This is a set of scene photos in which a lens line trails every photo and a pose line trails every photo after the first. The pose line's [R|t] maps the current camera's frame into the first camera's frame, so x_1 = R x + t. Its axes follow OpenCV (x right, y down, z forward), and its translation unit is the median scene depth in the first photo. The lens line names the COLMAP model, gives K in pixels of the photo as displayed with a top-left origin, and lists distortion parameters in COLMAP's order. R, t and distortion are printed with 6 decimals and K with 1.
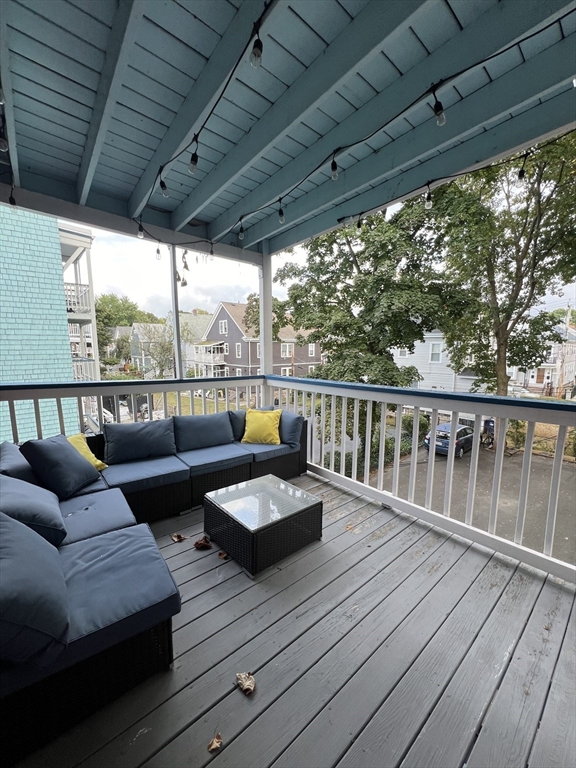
lens RADIAL K [[306.2, 0, 288.0], [0, 306.2, 384.0], [0, 0, 1]] dist [-0.000972, 0.000139]
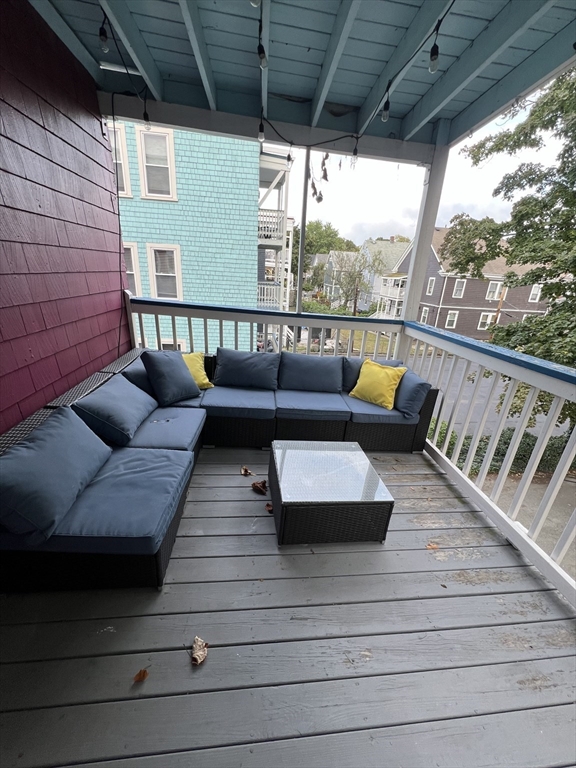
lens RADIAL K [[306.2, 0, 288.0], [0, 306.2, 384.0], [0, 0, 1]] dist [-0.000972, 0.000139]
pose [[0.826129, 0.241559, -0.509078, 0.140029], [-0.129909, 0.960763, 0.245068, -0.031896], [0.548302, -0.136324, 0.825094, 0.181685]]
